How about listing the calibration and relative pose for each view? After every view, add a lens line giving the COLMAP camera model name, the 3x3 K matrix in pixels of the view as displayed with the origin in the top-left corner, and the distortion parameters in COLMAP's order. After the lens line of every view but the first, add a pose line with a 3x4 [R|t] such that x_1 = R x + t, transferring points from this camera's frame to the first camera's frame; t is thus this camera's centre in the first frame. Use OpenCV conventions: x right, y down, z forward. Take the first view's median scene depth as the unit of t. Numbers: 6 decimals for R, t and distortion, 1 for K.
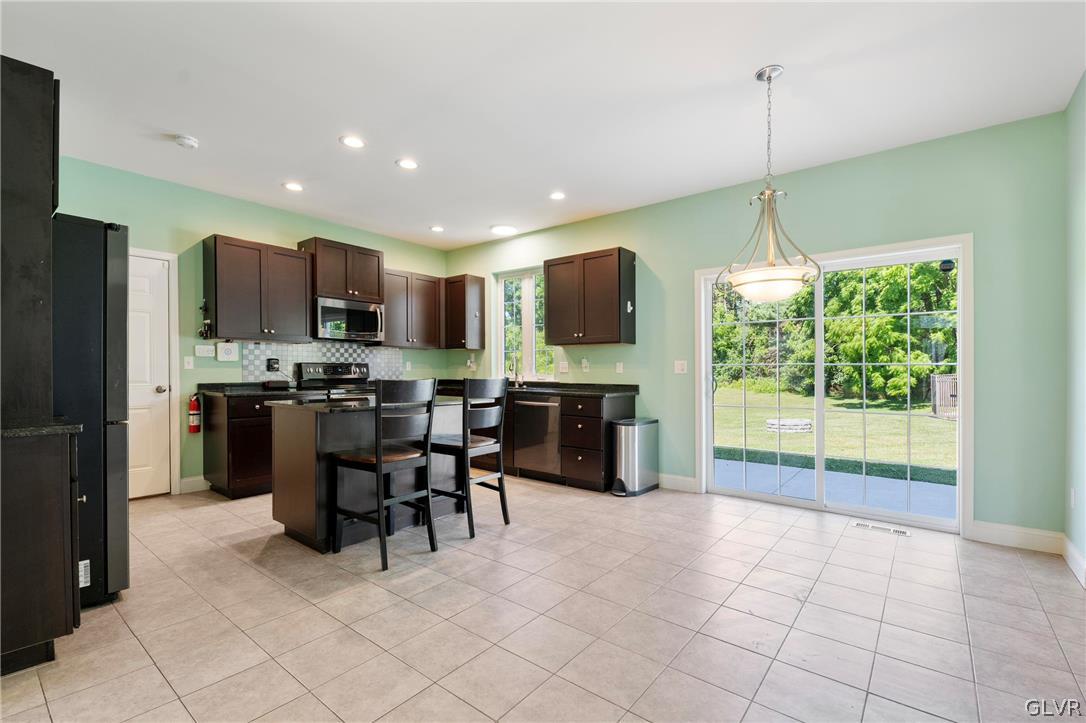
lens RADIAL K [[482.9, 0, 541.1], [0, 482.9, 373.9], [0, 0, 1]] dist [0.018240, -0.000180]
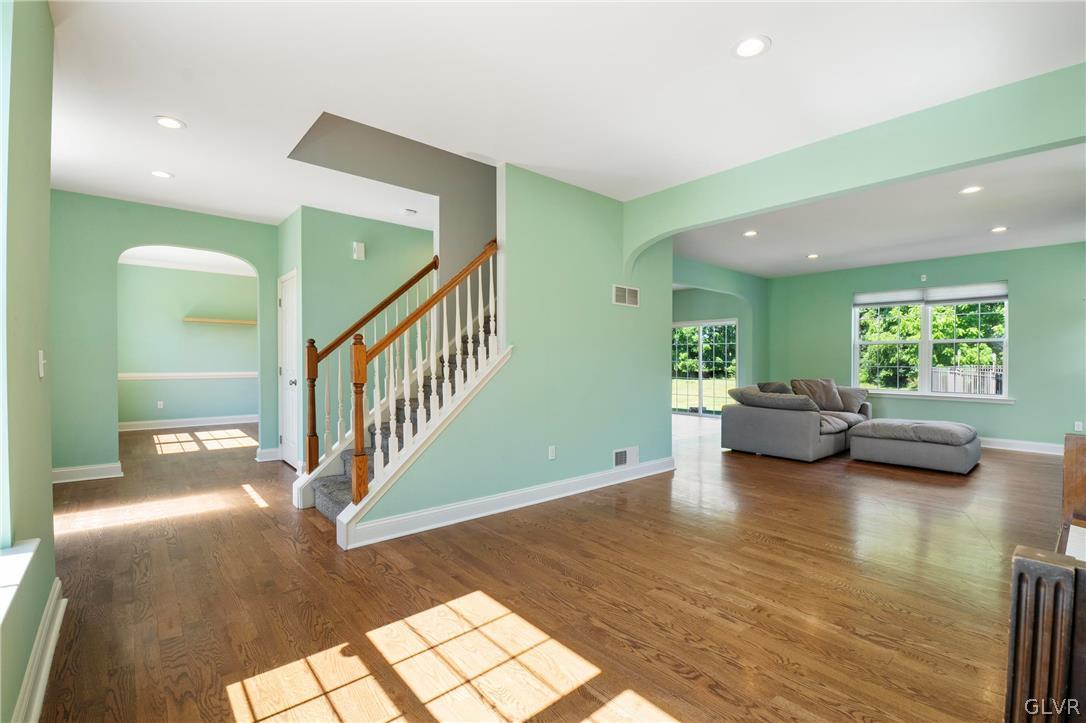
lens RADIAL K [[485.2, 0, 543.0], [0, 485.2, 361.5], [0, 0, 1]] dist [-0.001114, 0.000322]
pose [[0.984279, 0.005841, -0.176527, 0.167927], [-0.006489, 0.999974, -0.003090, -0.002405], [0.176504, 0.004187, 0.984291, -1.507706]]
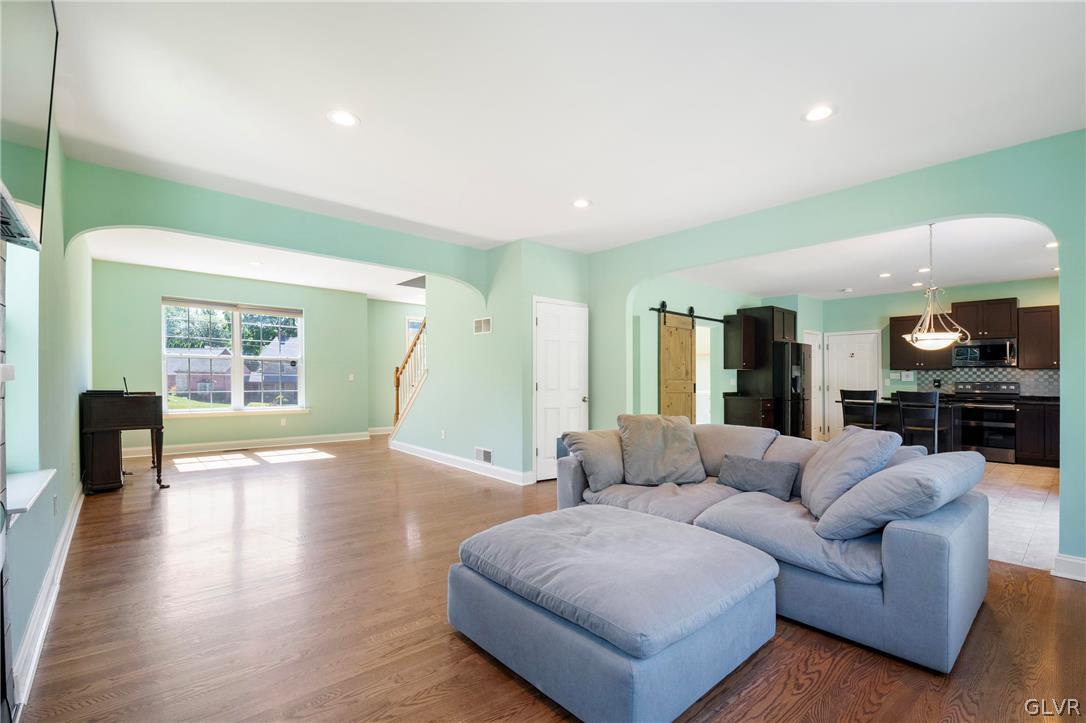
lens RADIAL K [[477.2, 0, 541.9], [0, 477.2, 362.9], [0, 0, 1]] dist [0.029699, -0.022326]
pose [[-0.182007, -0.037402, -0.982586, 1.419949], [-0.017097, 0.999246, -0.034869, -0.008873], [0.983149, 0.010453, -0.182509, -0.030795]]
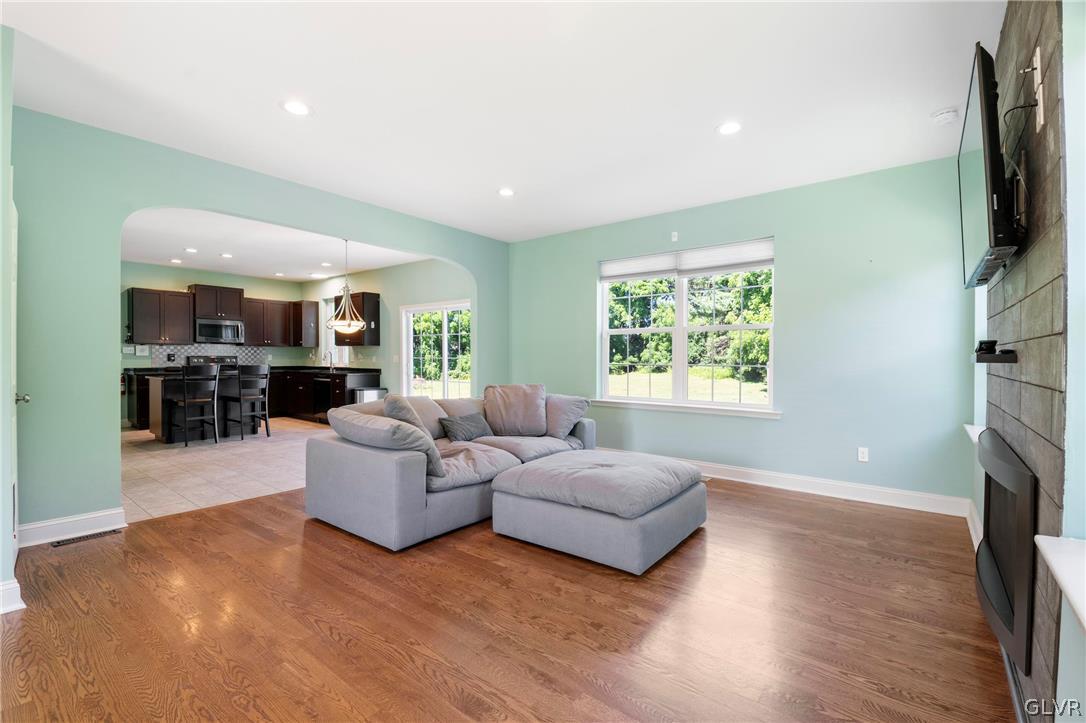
lens RADIAL K [[477.2, 0, 541.9], [0, 477.2, 362.9], [0, 0, 1]] dist [0.029699, -0.022326]
pose [[0.999914, -0.000676, 0.013121, 0.809242], [0.000626, 0.999993, 0.003805, -0.005605], [-0.013124, -0.003796, 0.999907, -0.798560]]
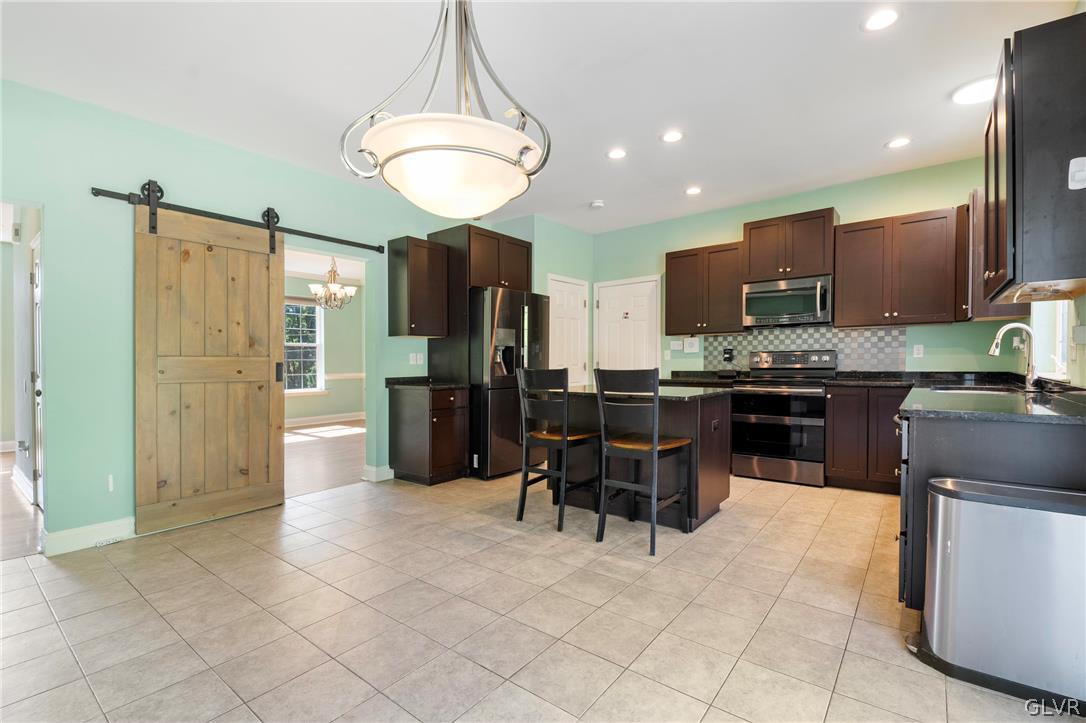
lens RADIAL K [[484.1, 0, 544.0], [0, 484.1, 367.9], [0, 0, 1]] dist [0.029584, -0.000046]
pose [[0.006556, 0.009011, -0.999938, 0.556566], [0.004264, 0.999950, 0.009039, -0.001372], [0.999969, -0.004323, 0.006517, 0.634153]]
